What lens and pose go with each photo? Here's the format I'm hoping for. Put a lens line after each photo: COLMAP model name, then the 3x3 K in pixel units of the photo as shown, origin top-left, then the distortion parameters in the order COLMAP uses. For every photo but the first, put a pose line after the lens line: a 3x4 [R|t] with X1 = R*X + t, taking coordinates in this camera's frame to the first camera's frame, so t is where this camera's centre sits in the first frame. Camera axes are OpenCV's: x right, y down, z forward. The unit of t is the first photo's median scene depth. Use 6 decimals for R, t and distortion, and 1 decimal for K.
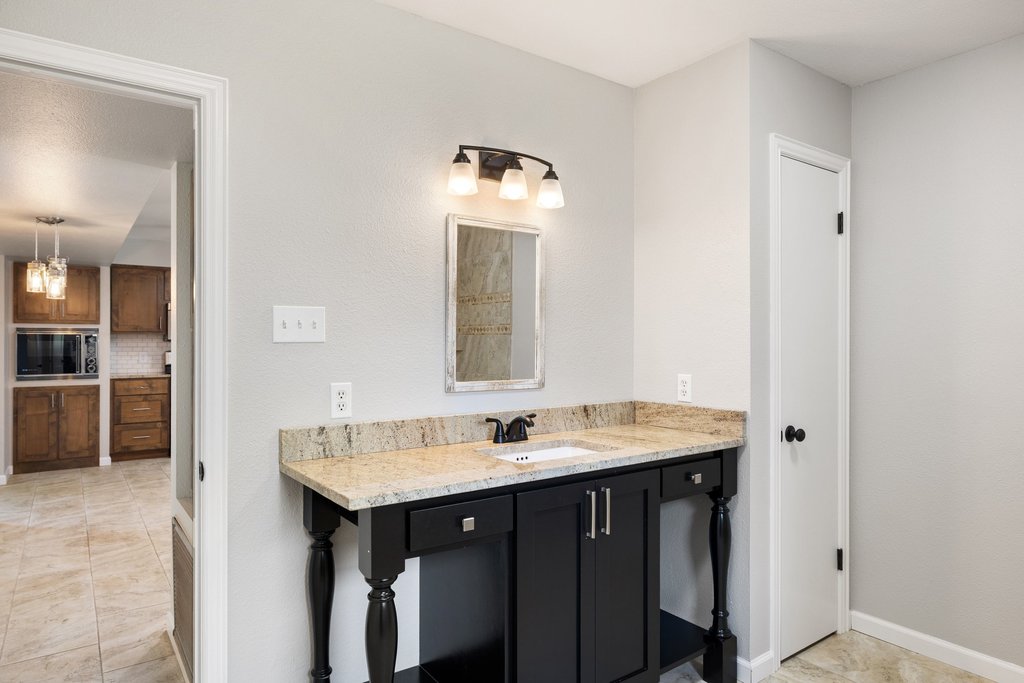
lens RADIAL K [[618.7, 0, 512.0], [0, 618.7, 341.5], [0, 0, 1]] dist [0.002986, -0.000541]
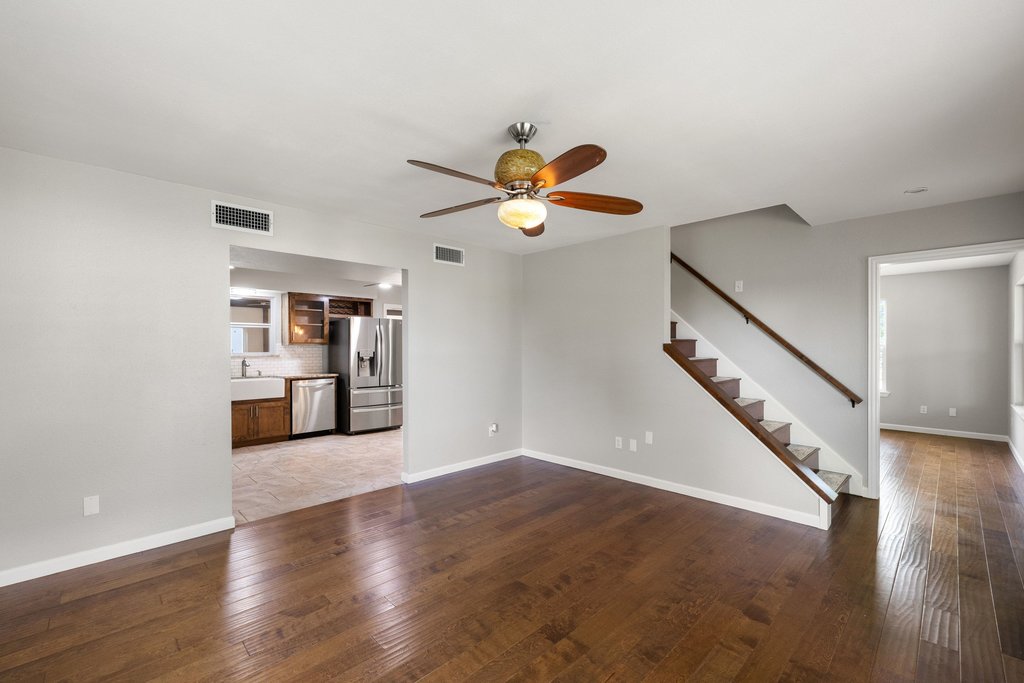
lens RADIAL K [[431.4, 0, 518.5], [0, 431.4, 351.7], [0, 0, 1]] dist [0.000600, 0.000188]
pose [[-0.158352, -0.010202, 0.987330, -1.271647], [0.004624, 0.999928, 0.011074, -0.003850], [-0.987372, 0.006319, -0.158294, 0.616525]]
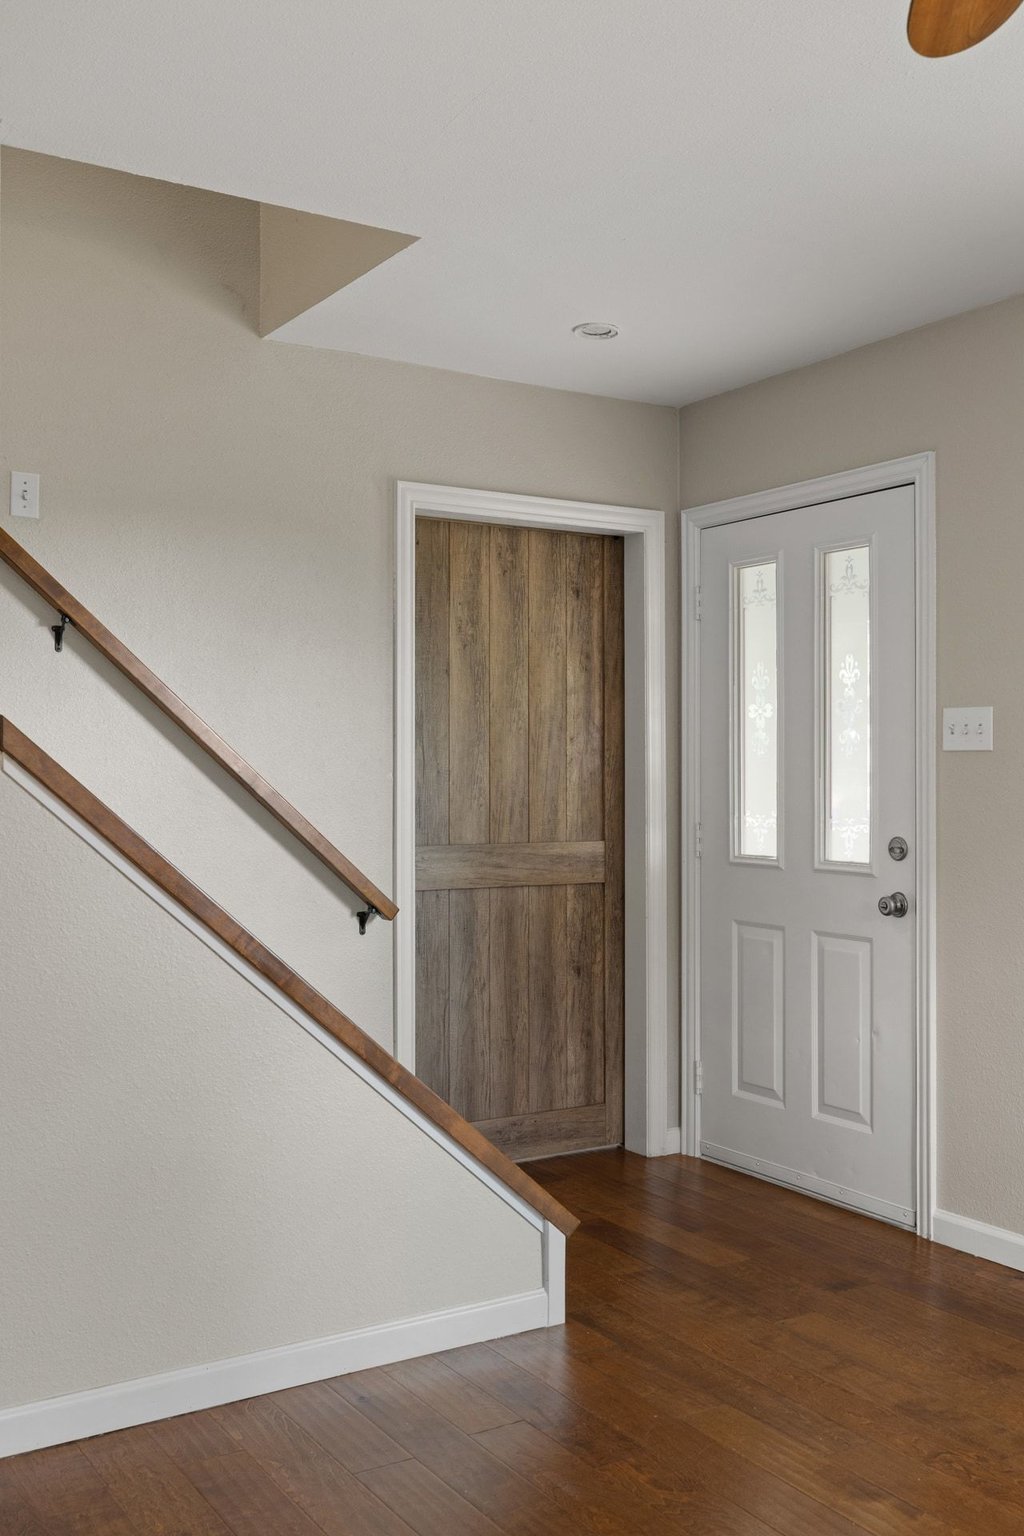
lens RADIAL K [[1473.1, 0, 517.9], [0, 1473.1, 759.7], [0, 0, 1]] dist [0.002158, -0.002638]
pose [[-0.998019, 0.001054, 0.062912, -0.863782], [0.000781, 0.999990, -0.004370, 0.006910], [-0.062916, -0.004312, -0.998009, 0.722123]]
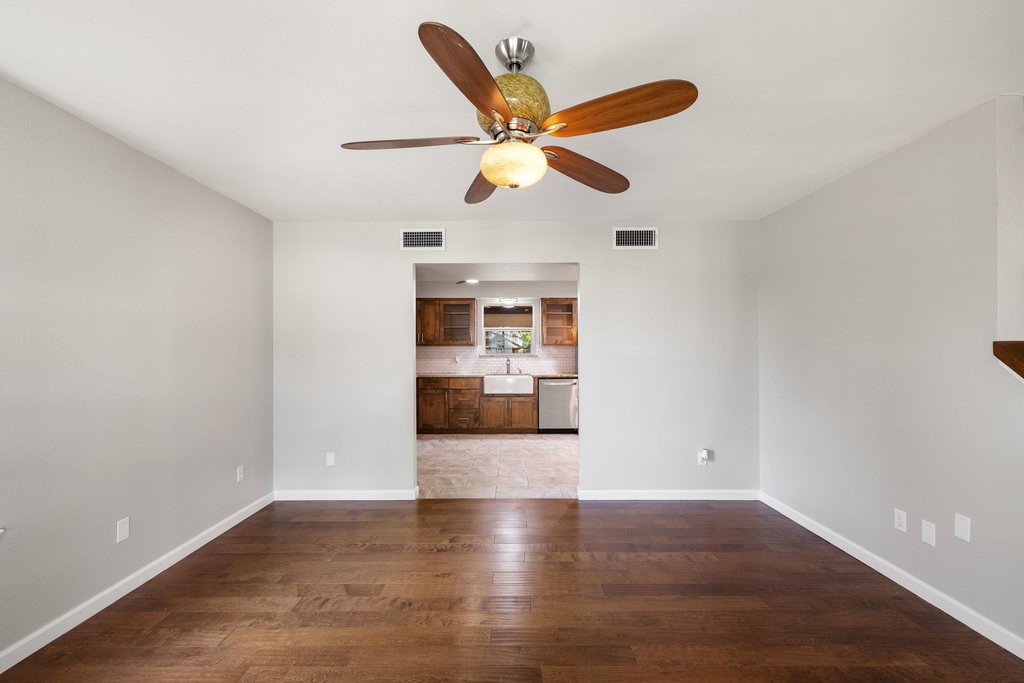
lens RADIAL K [[430.8, 0, 510.4], [0, 430.8, 350.5], [0, 0, 1]] dist [-0.000361, 0.000000]
pose [[0.585447, -0.004409, 0.810699, -1.132605], [0.003926, 0.999989, 0.002604, -0.003557], [-0.810701, 0.001658, 0.585458, 0.409749]]
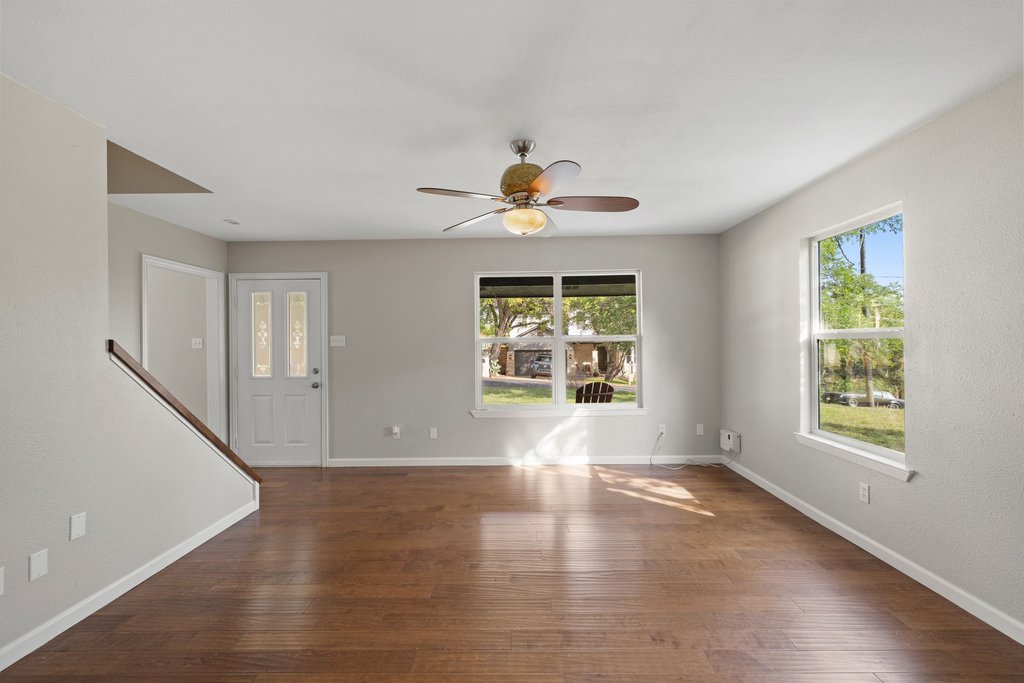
lens RADIAL K [[426.5, 0, 513.7], [0, 426.5, 343.2], [0, 0, 1]] dist [0.000760, 0.000177]
pose [[-0.594248, 0.005161, -0.804266, -0.604346], [0.007957, 0.999968, 0.000538, -0.002330], [0.804243, -0.006080, -0.594270, 0.780091]]
